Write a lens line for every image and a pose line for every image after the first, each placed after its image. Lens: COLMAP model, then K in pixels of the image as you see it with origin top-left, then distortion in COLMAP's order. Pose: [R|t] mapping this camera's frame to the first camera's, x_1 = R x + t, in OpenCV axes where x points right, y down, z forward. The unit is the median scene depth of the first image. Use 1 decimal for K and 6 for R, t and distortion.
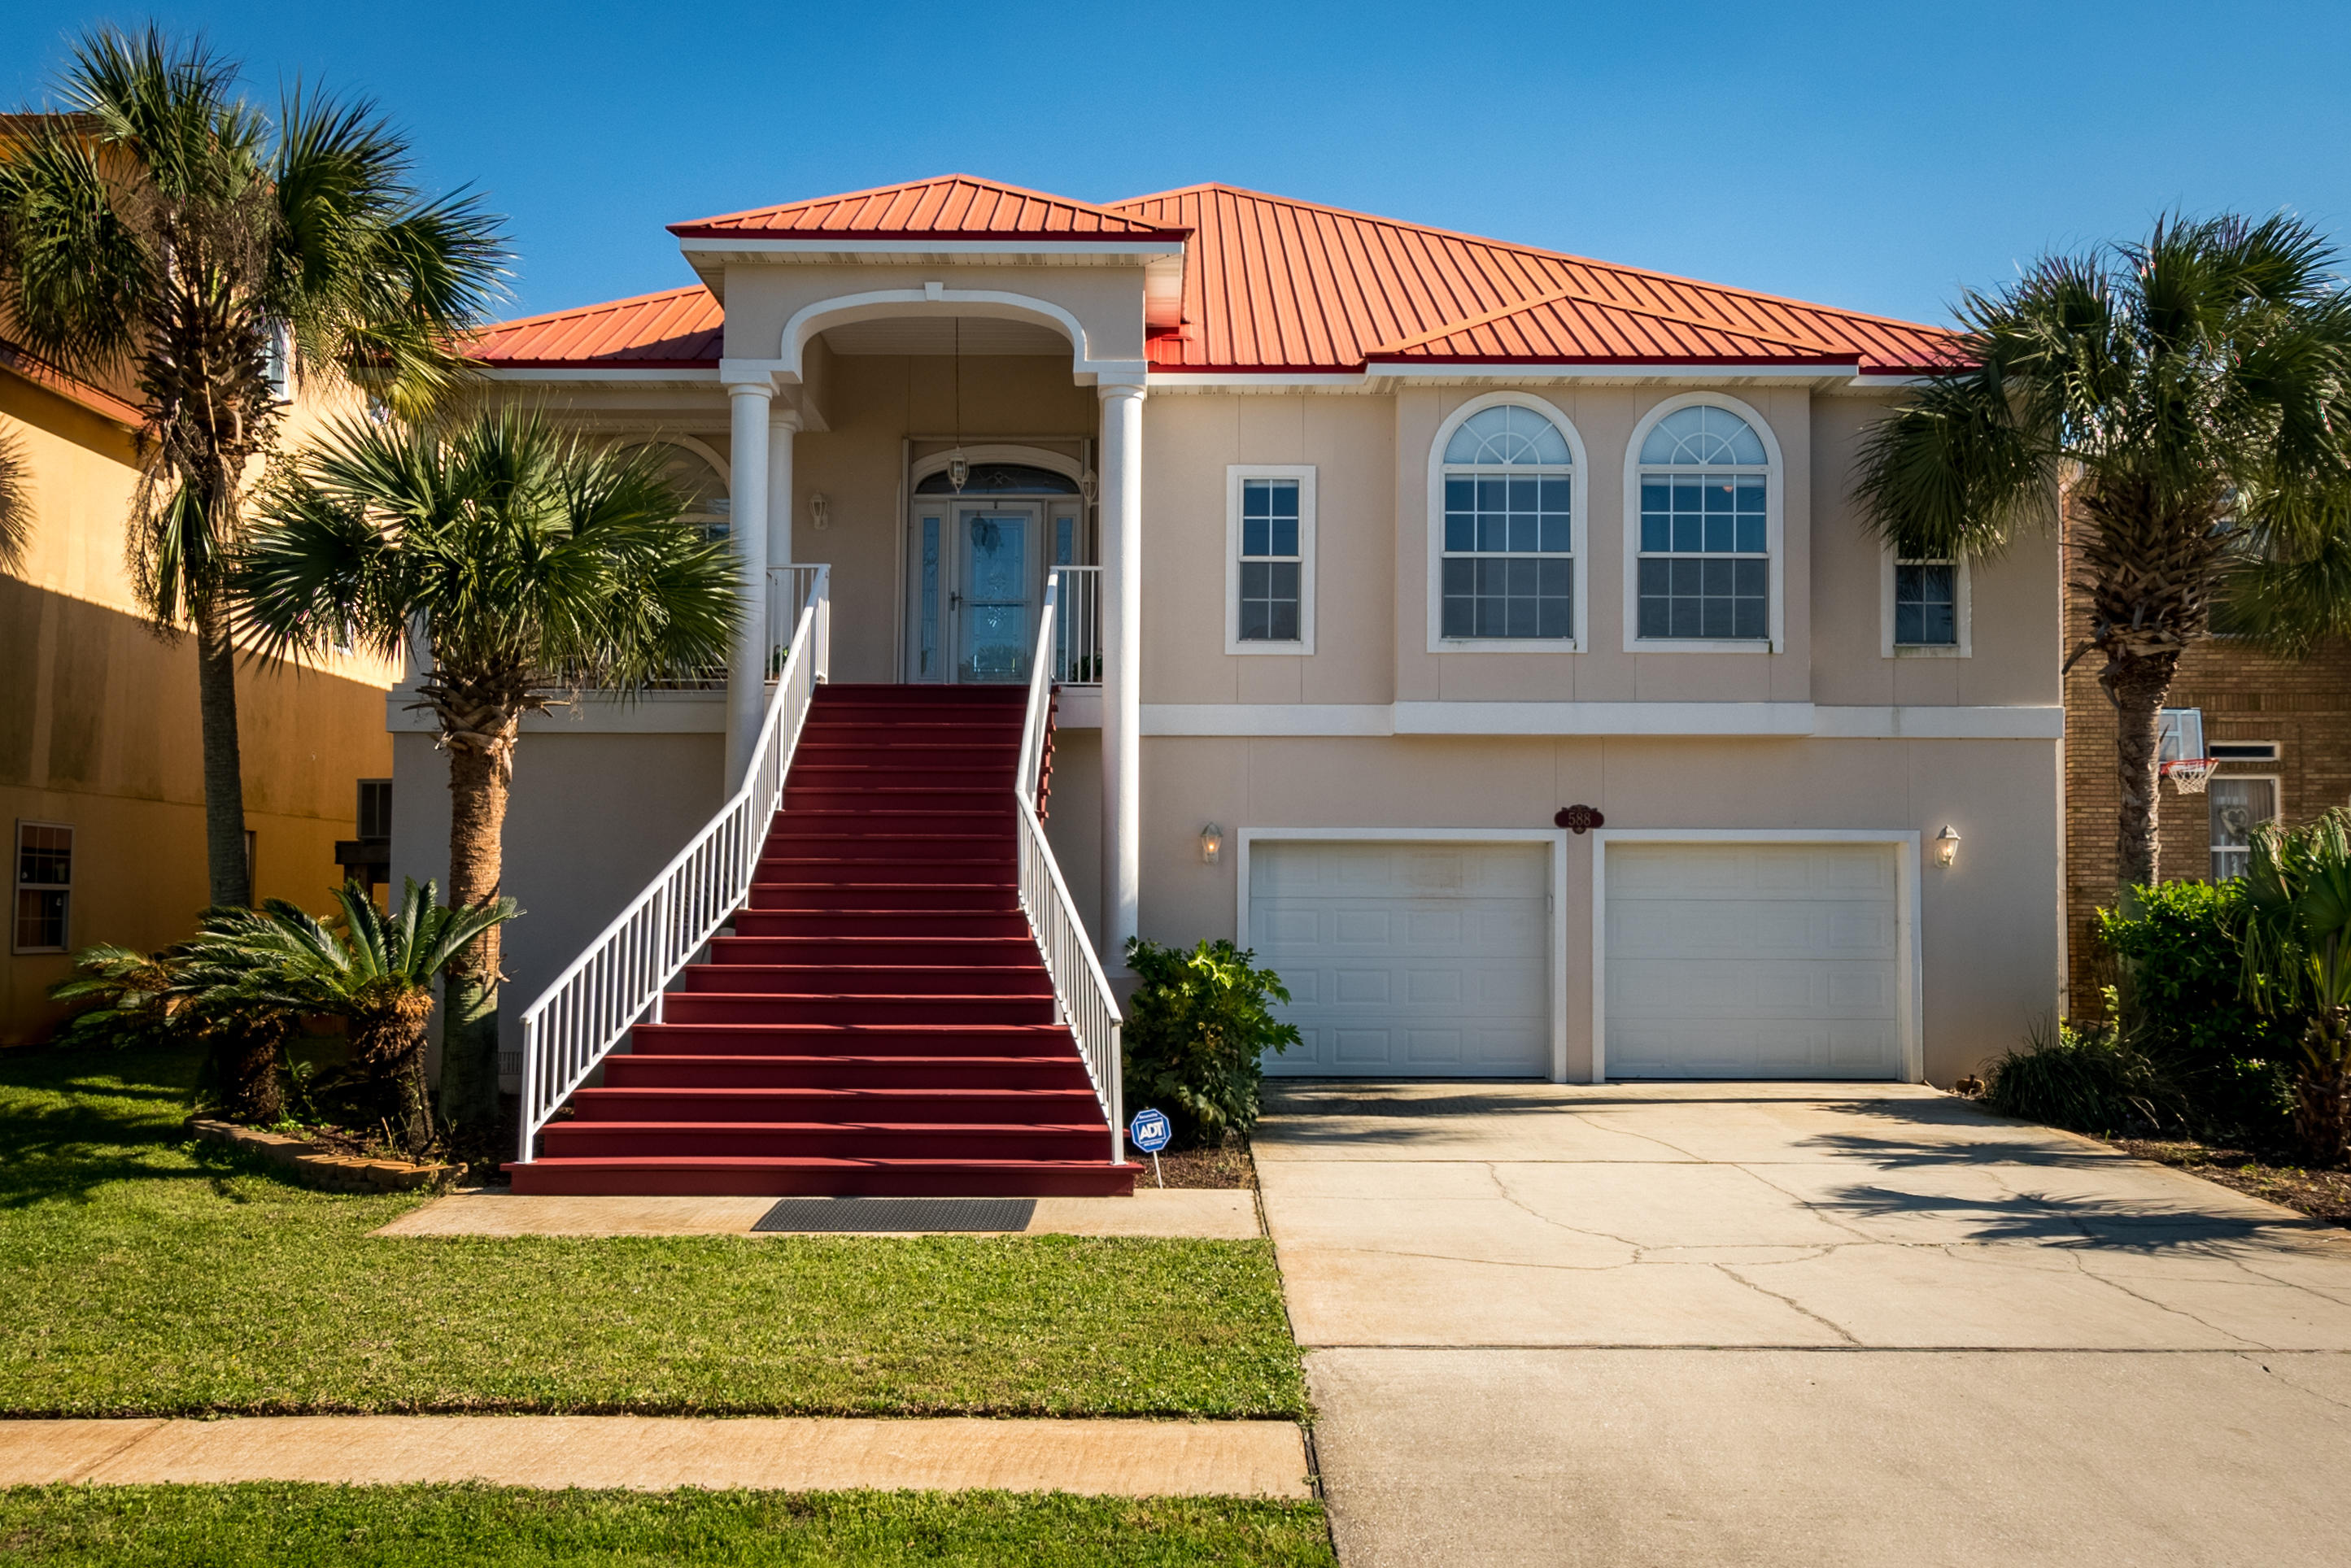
lens RADIAL K [[1019.1, 0, 1175.5], [0, 1019.1, 784.0], [0, 0, 1]] dist [-0.002568, -0.000269]
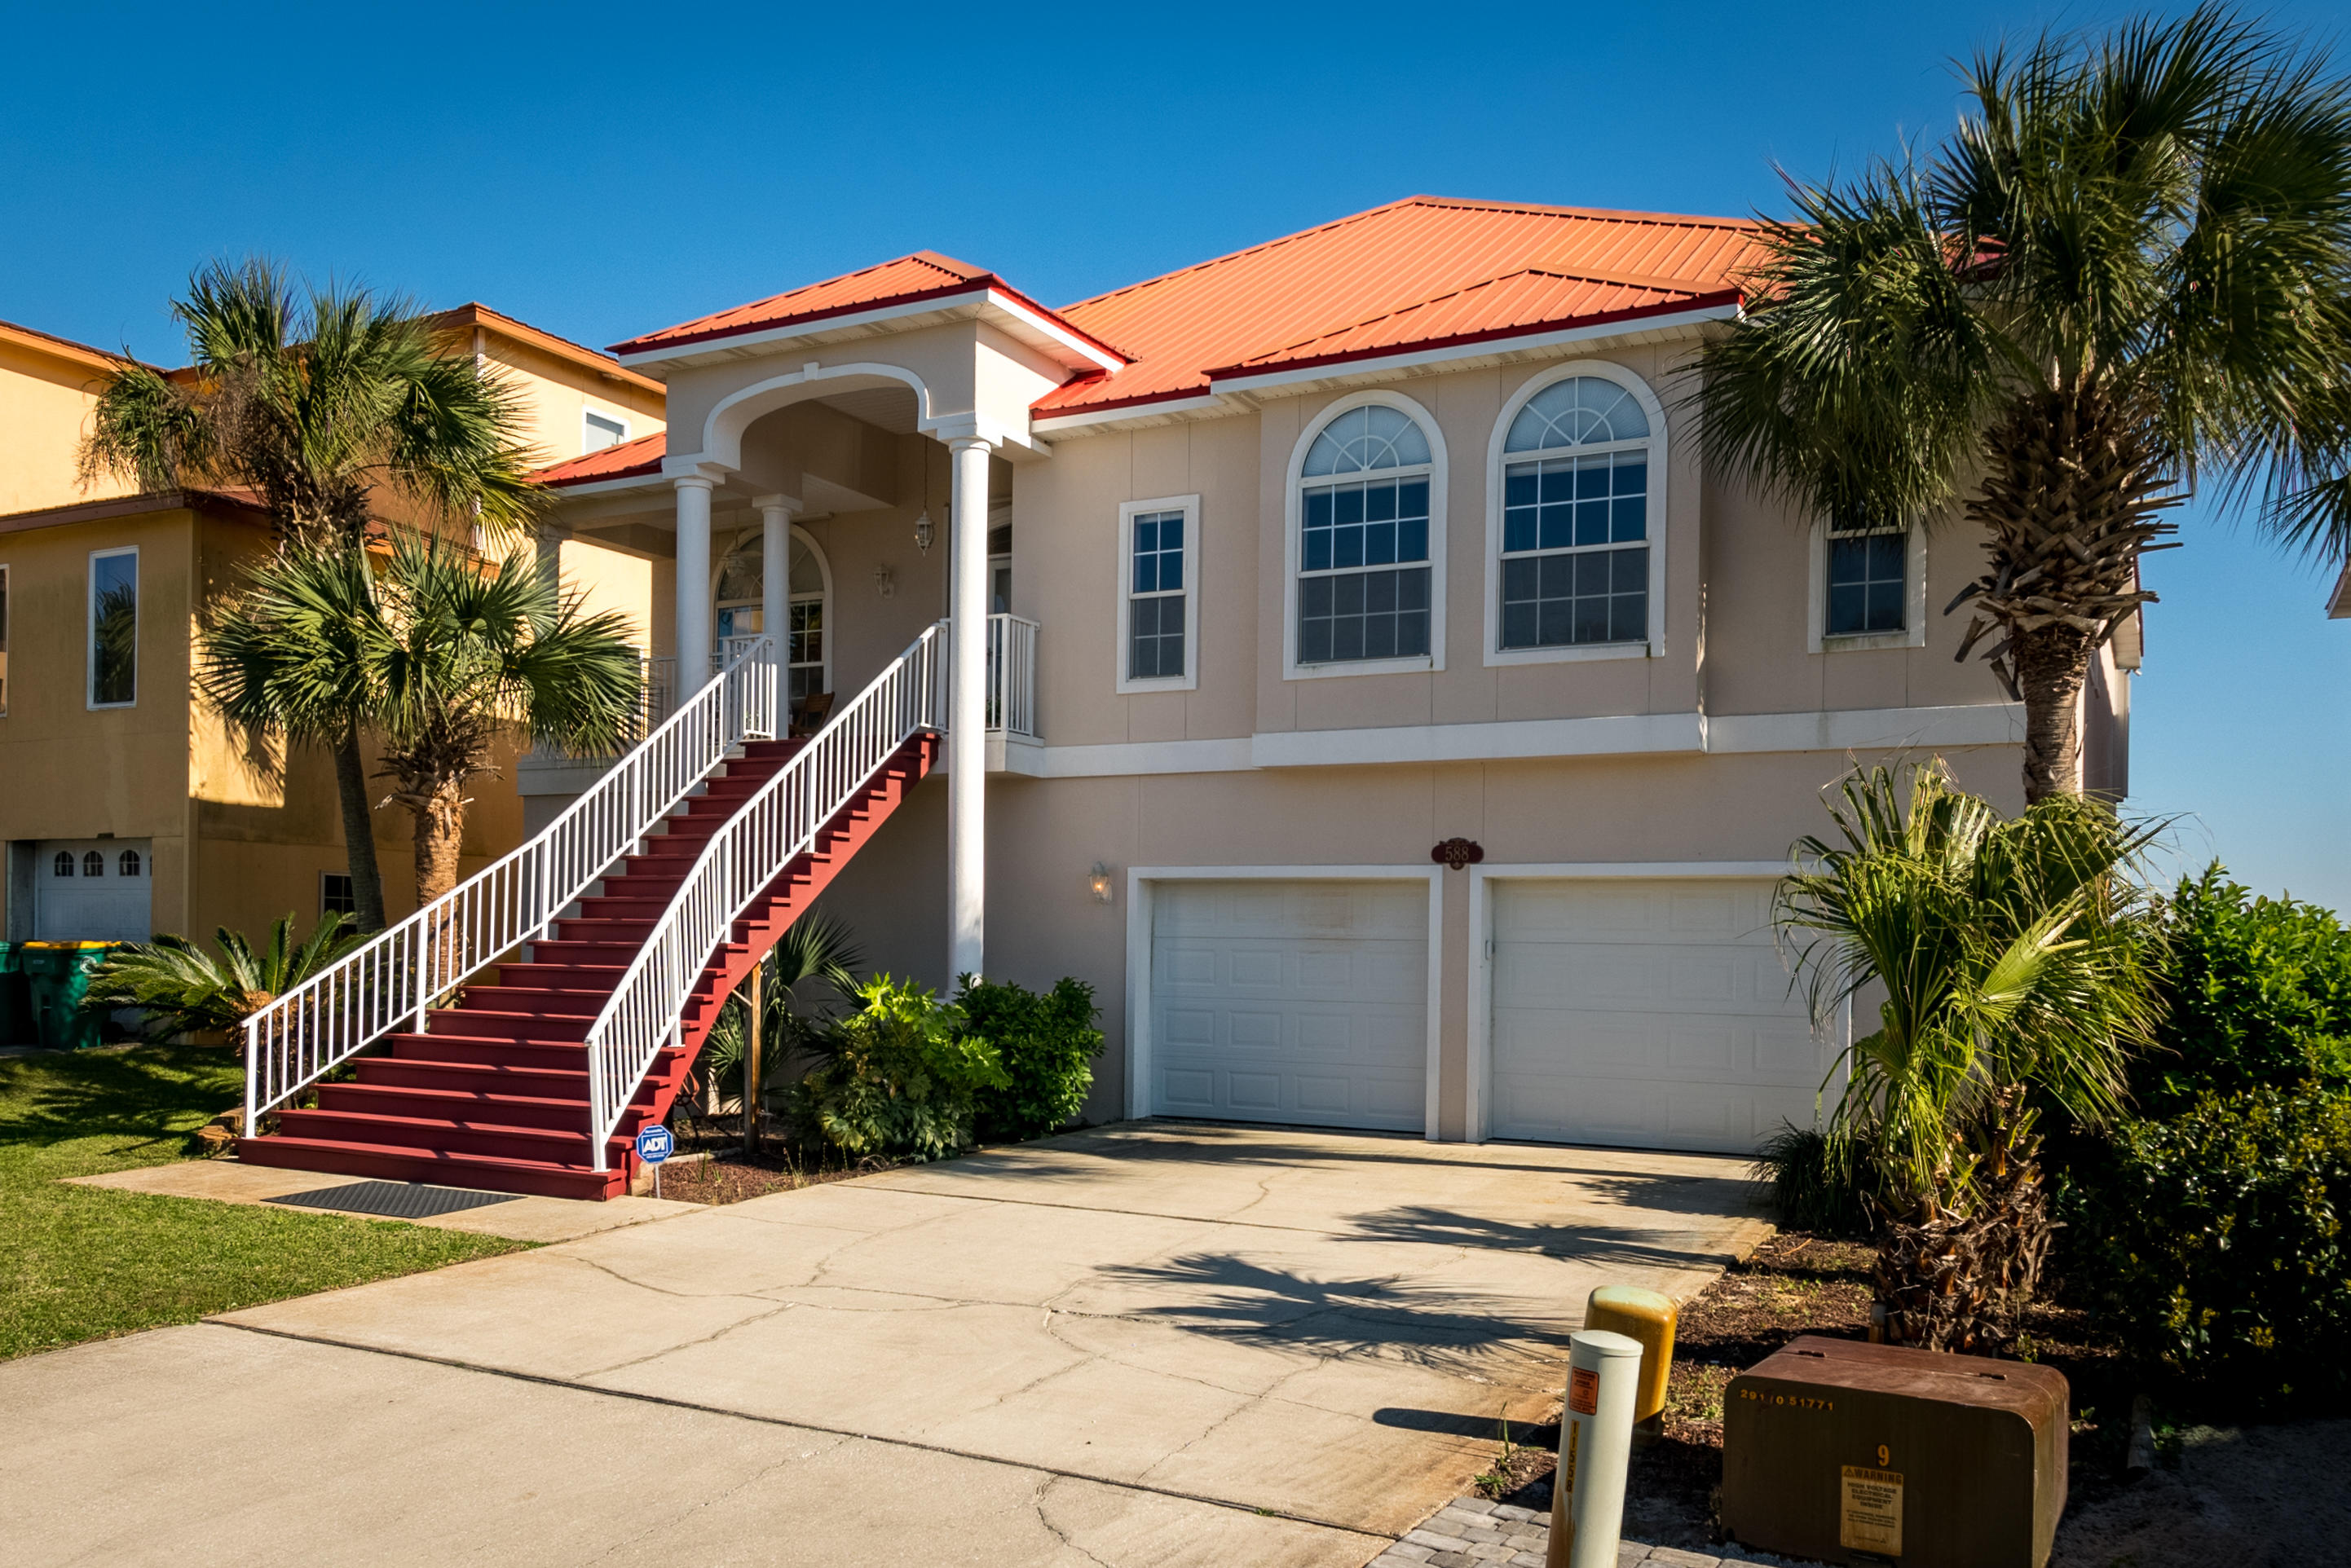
lens RADIAL K [[1013.0, 0, 1176.1], [0, 1013.0, 850.4], [0, 0, 1]] dist [-0.000661, 0.000134]
pose [[0.962328, -0.014682, -0.271494, 0.410408], [0.020554, 0.999612, 0.018799, 0.009662], [0.271113, -0.023671, 0.962256, 0.062154]]
